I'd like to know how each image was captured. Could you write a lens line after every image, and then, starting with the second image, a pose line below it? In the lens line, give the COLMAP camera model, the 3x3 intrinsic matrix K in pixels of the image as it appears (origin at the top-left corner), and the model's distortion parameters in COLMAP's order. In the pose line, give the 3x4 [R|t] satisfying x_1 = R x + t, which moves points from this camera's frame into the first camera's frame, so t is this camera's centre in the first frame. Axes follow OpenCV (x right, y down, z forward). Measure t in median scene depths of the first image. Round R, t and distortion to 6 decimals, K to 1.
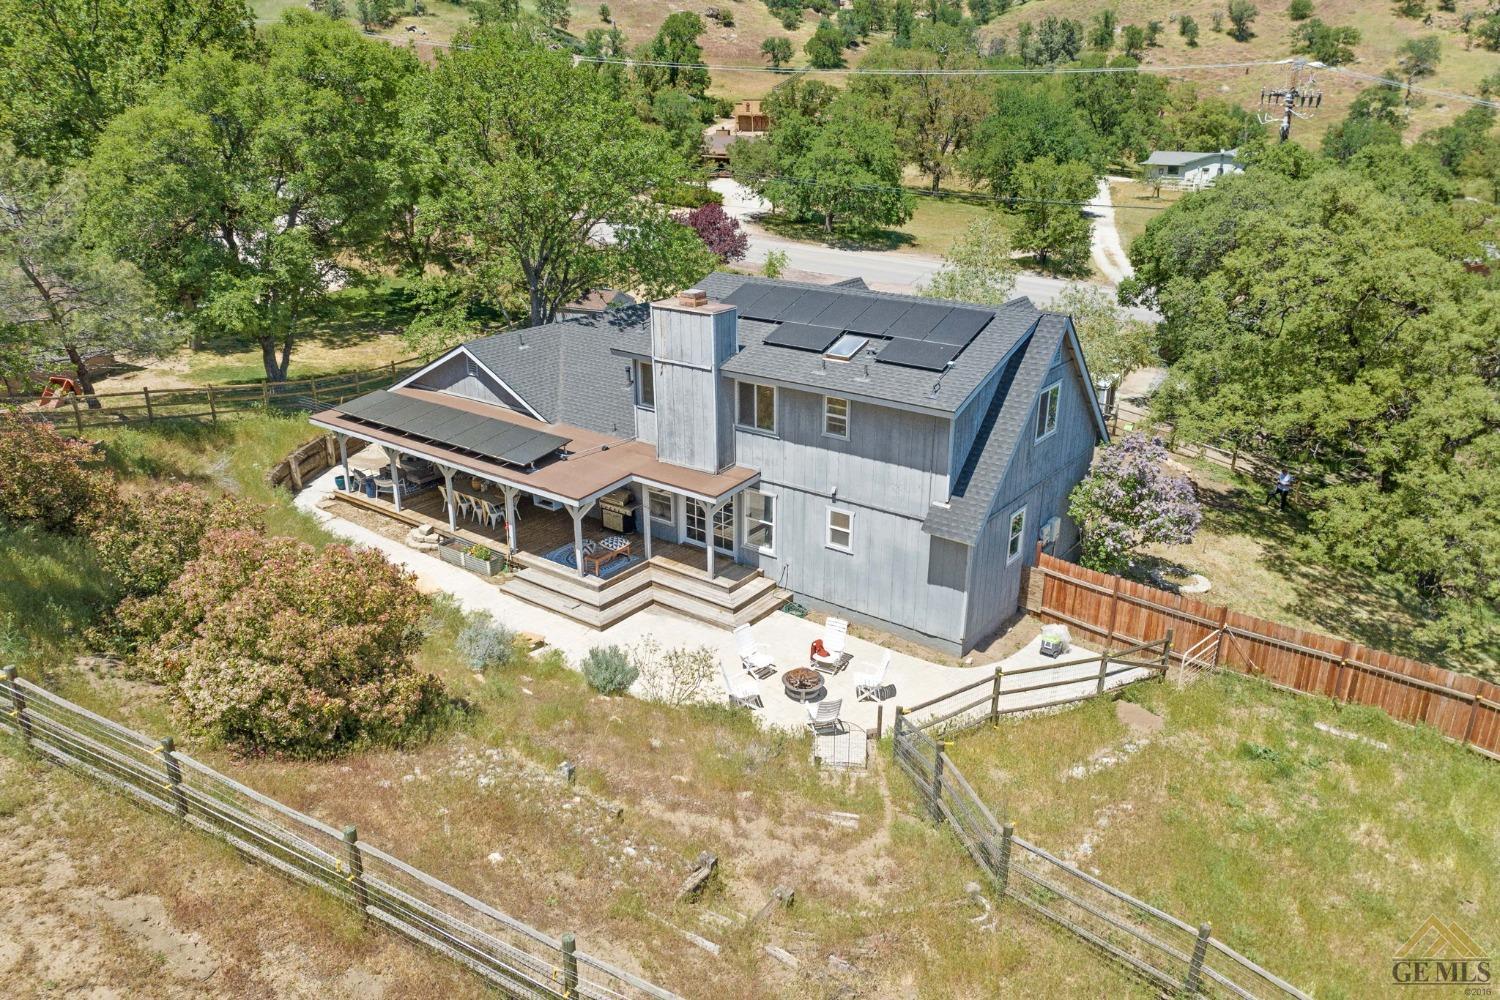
lens RADIAL K [[1053.8, 0, 751.3], [0, 1053.8, 508.6], [0, 0, 1]] dist [-0.051392, 0.023838]
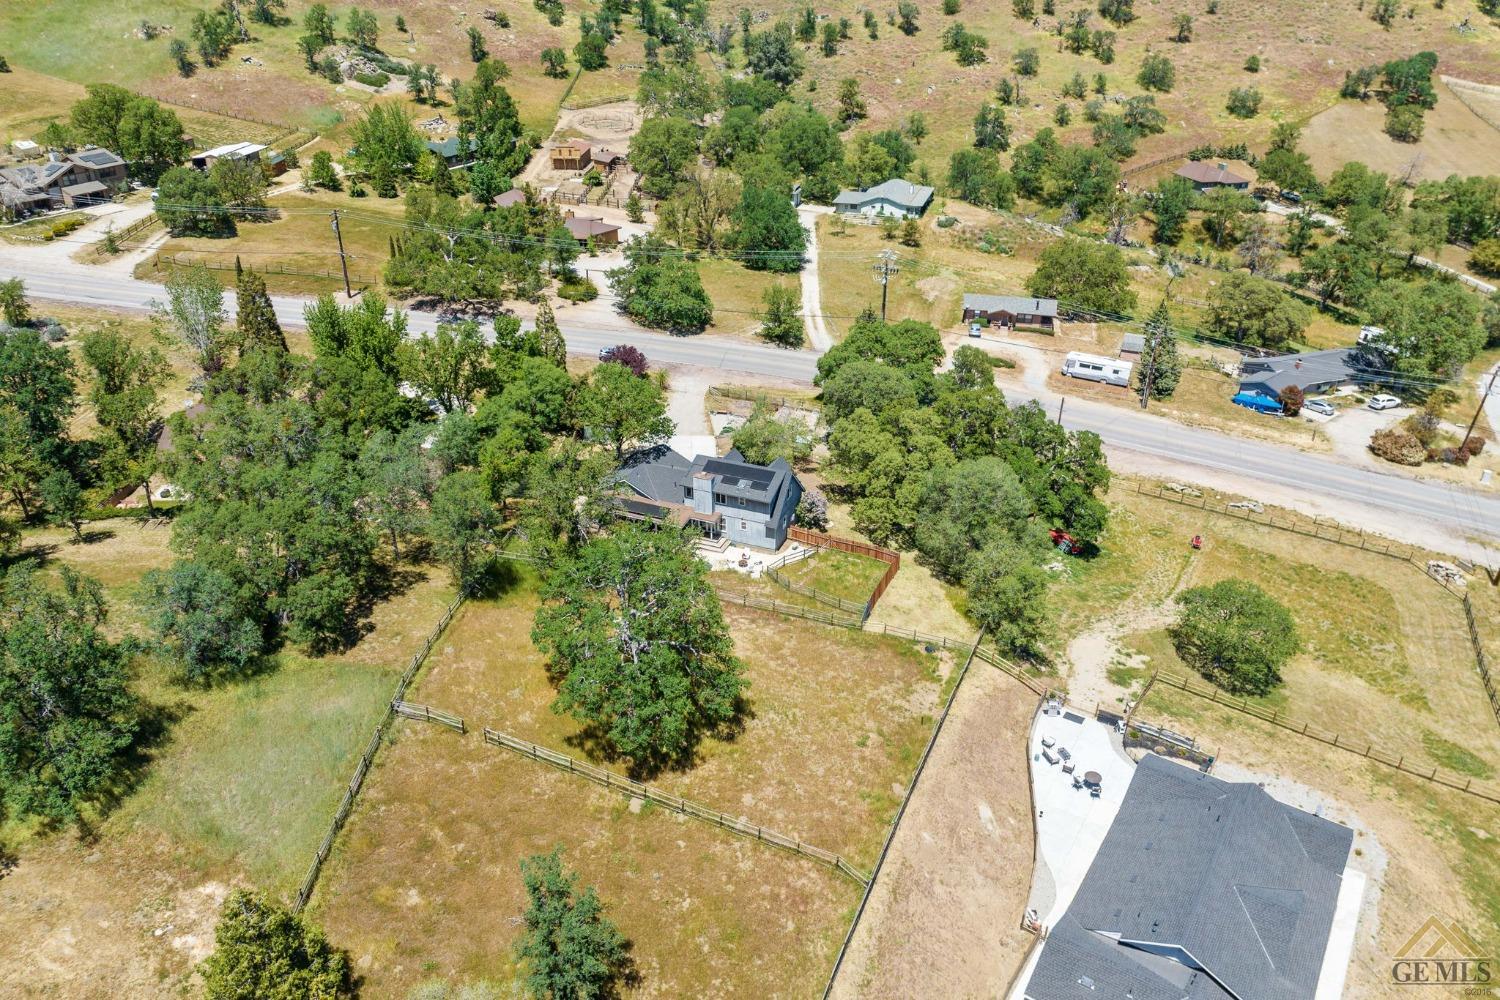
lens RADIAL K [[1048.0, 0, 749.8], [0, 1048.0, 561.9], [0, 0, 1]] dist [-0.061062, 0.035833]
pose [[0.969068, -0.128613, 0.210633, -0.317517], [0.088690, 0.977945, 0.189095, -0.251814], [-0.230307, -0.164565, 0.959102, -1.218586]]
